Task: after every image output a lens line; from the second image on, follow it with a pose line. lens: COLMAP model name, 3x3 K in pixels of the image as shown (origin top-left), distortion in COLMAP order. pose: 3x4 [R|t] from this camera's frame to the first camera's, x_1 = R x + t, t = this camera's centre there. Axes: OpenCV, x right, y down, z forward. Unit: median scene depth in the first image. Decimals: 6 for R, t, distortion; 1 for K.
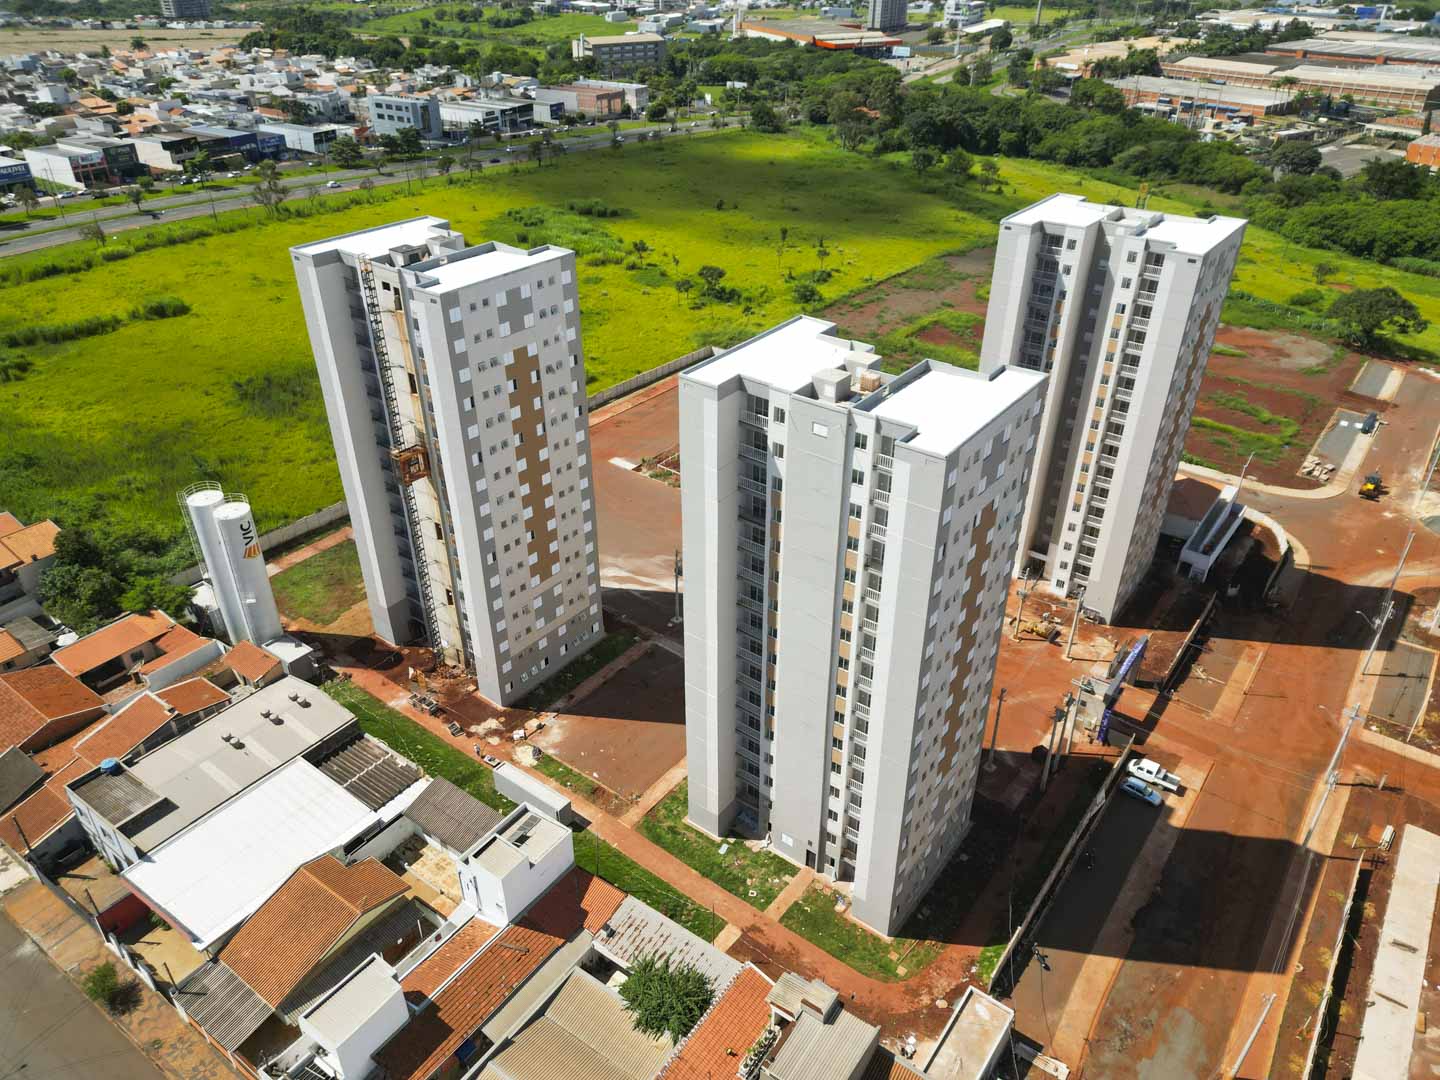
lens RADIAL K [[1013.7, 0, 723.2], [0, 1013.7, 540.6], [0, 0, 1]] dist [0.054888, -0.049394]
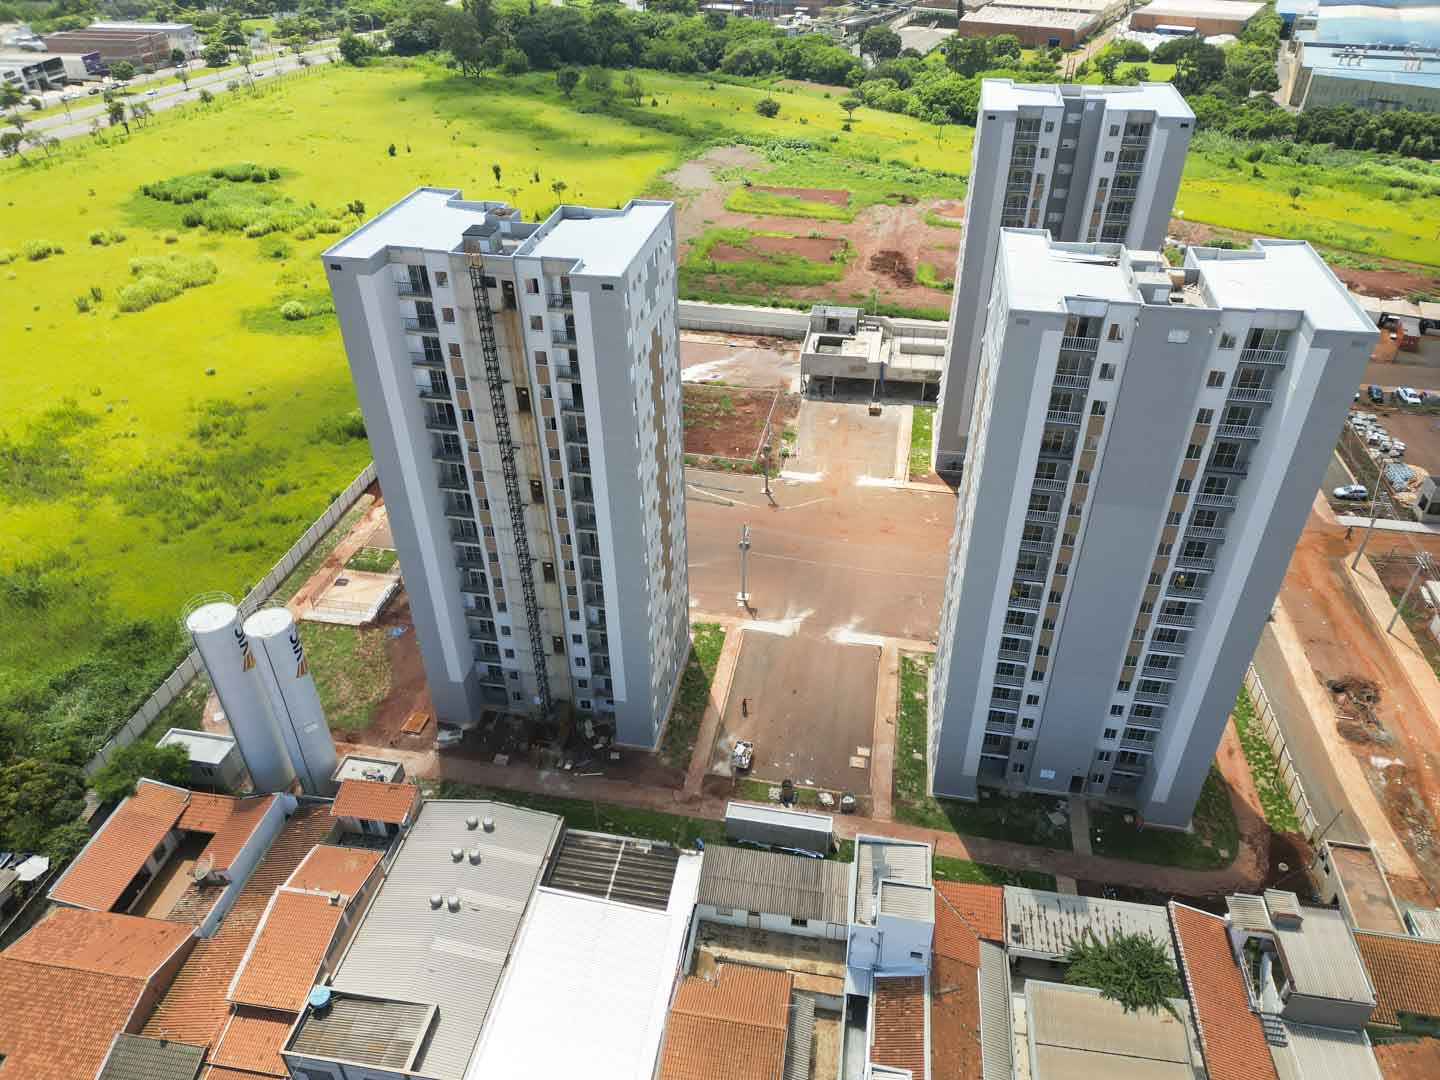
lens RADIAL K [[1010.5, 0, 724.4], [0, 1010.5, 538.7], [0, 0, 1]] dist [0.054359, -0.039610]
pose [[0.896351, -0.264331, 0.355927, -0.171596], [0.241386, 0.964367, 0.108295, -0.034984], [-0.371871, -0.011155, 0.928218, 0.074854]]
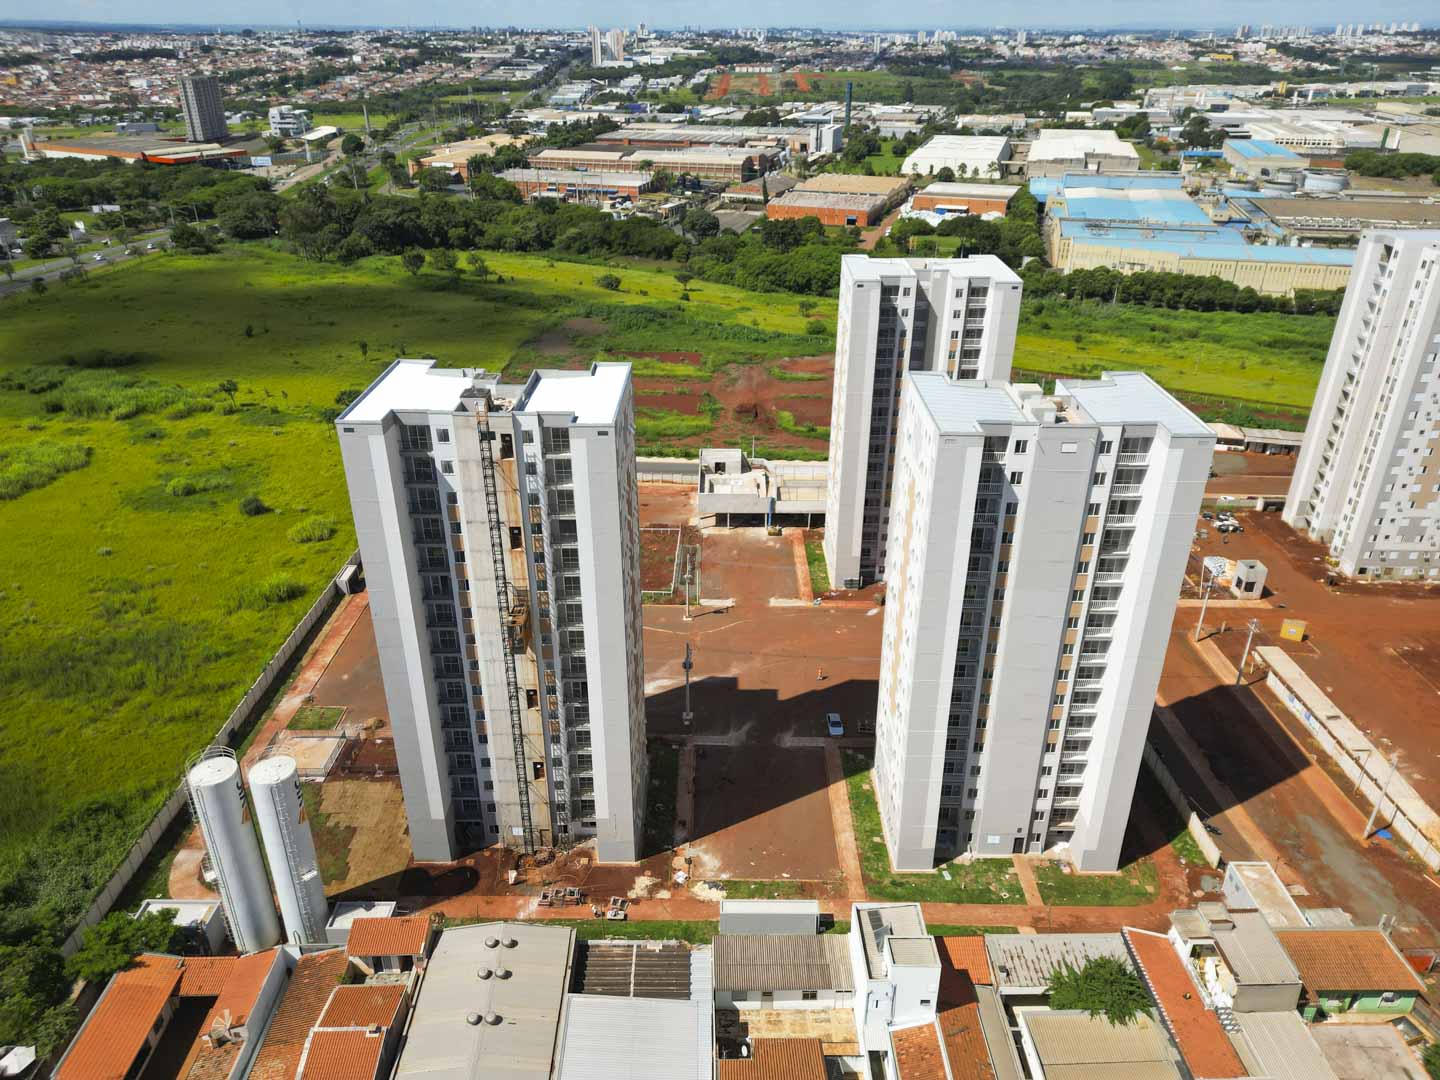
lens RADIAL K [[1013.7, 0, 723.2], [0, 1013.7, 540.6], [0, 0, 1]] dist [0.054888, -0.049394]
pose [[0.802612, -0.269175, 0.532315, -0.227816], [0.312351, 0.949920, 0.009390, -0.037475], [-0.508185, 0.158733, 0.846494, 0.059913]]
